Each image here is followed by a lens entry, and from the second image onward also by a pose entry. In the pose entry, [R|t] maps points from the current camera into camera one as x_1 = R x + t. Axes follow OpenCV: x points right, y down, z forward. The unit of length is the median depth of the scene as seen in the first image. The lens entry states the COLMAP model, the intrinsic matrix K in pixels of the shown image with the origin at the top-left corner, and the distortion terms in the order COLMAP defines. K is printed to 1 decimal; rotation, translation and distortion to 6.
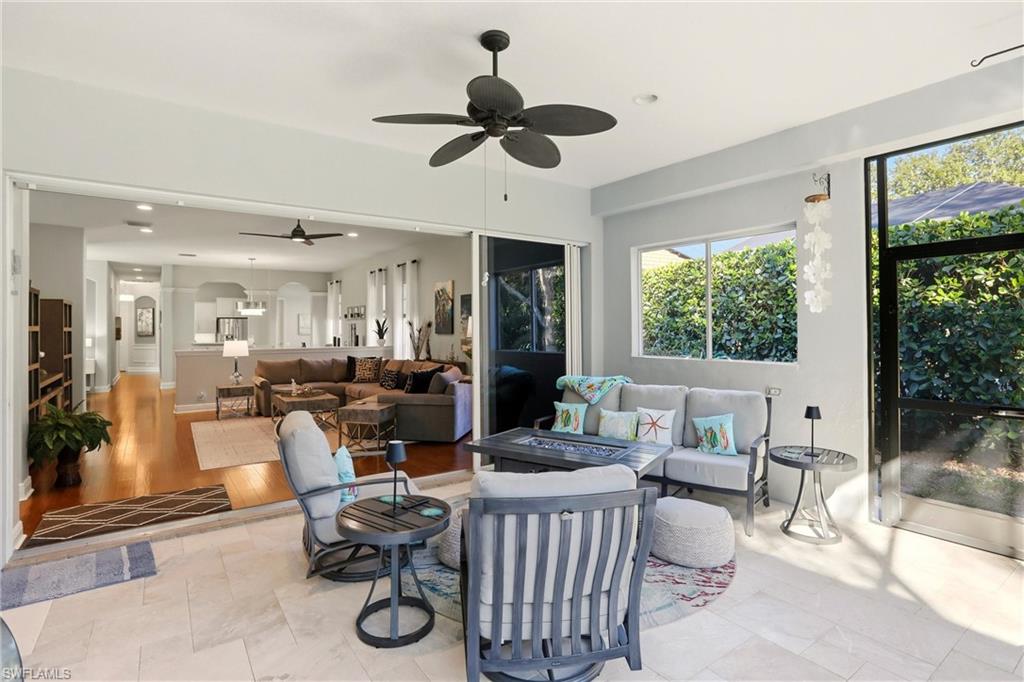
lens RADIAL K [[538.7, 0, 512.5], [0, 538.7, 332.1], [0, 0, 1]] dist [-0.008169, 0.008507]
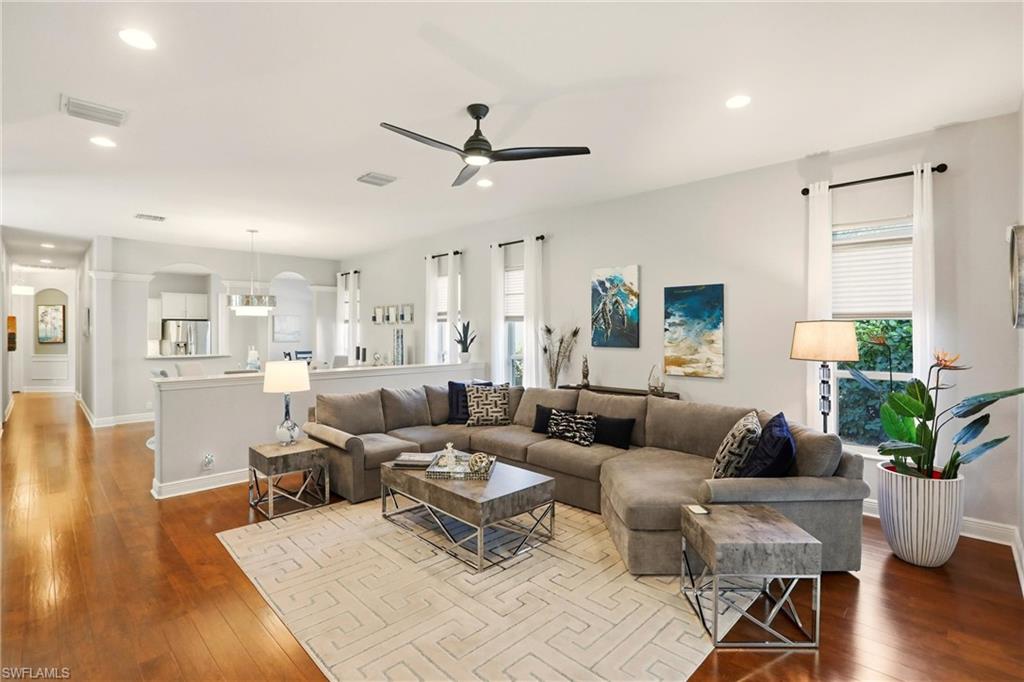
lens RADIAL K [[477.3, 0, 510.6], [0, 477.3, 337.7], [0, 0, 1]] dist [-0.025459, 0.004074]
pose [[0.979195, 0.001346, 0.202918, -0.296076], [-0.002747, 0.999974, 0.006623, -0.009416], [-0.202904, -0.007042, 0.979173, 0.371478]]
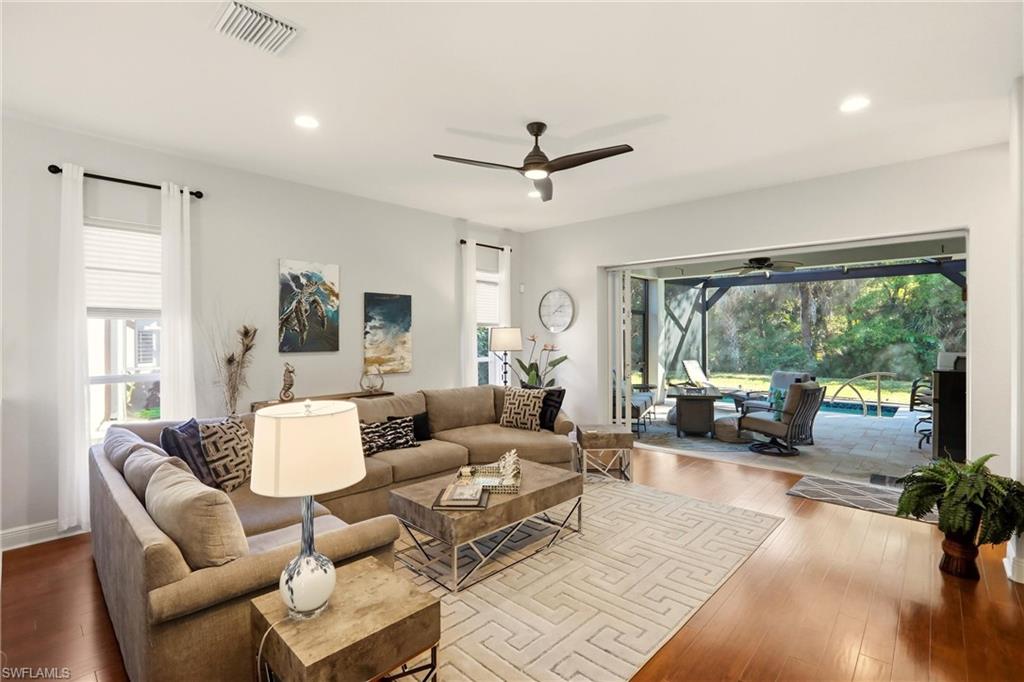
lens RADIAL K [[477.3, 0, 508.1], [0, 477.3, 345.2], [0, 0, 1]] dist [-0.025459, 0.004074]
pose [[-0.209997, -0.017144, 0.977552, -0.543913], [0.010194, 0.999754, 0.019724, -0.009608], [-0.977649, 0.014107, -0.209770, 0.725767]]
